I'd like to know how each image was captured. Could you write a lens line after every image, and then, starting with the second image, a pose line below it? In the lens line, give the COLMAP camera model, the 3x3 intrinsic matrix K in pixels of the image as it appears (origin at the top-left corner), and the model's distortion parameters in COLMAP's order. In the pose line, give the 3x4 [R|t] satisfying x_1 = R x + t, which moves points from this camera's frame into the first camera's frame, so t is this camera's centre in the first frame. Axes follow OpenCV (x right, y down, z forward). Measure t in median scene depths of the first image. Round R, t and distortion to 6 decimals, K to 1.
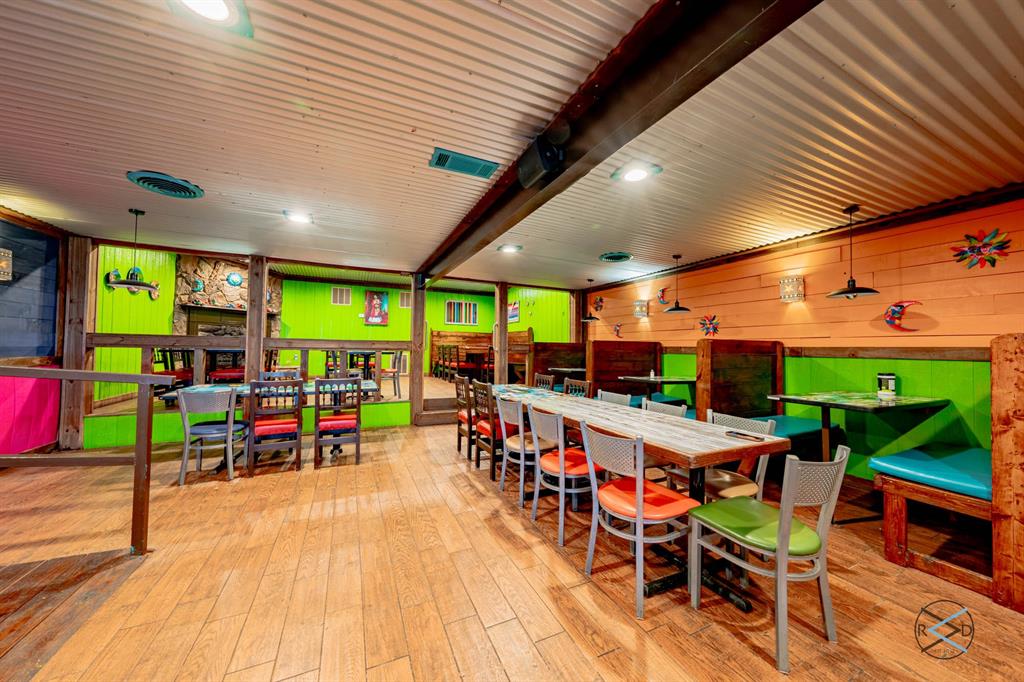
lens RADIAL K [[352.0, 0, 511.3], [0, 352.0, 334.1], [0, 0, 1]] dist [0.000645, 0.000056]
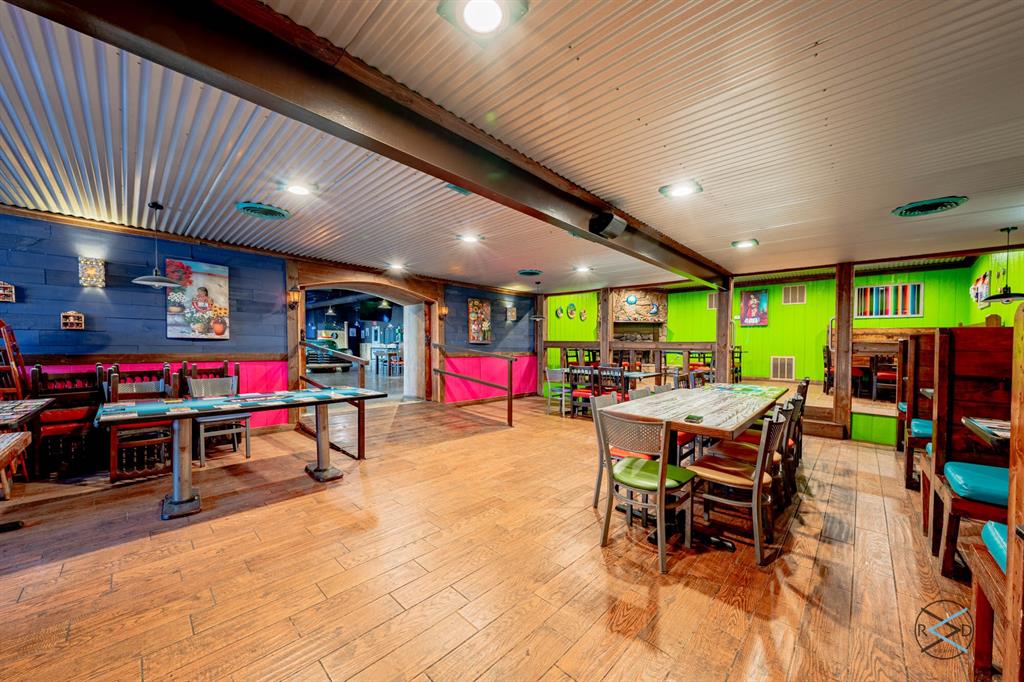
lens RADIAL K [[365.3, 0, 512.0], [0, 365.3, 341.0], [0, 0, 1]] dist [-0.000036, -0.000011]
pose [[0.362767, -0.020893, -0.931646, 0.503828], [0.030323, 0.999484, -0.010607, 0.009788], [0.931387, -0.024402, 0.363213, 0.039583]]
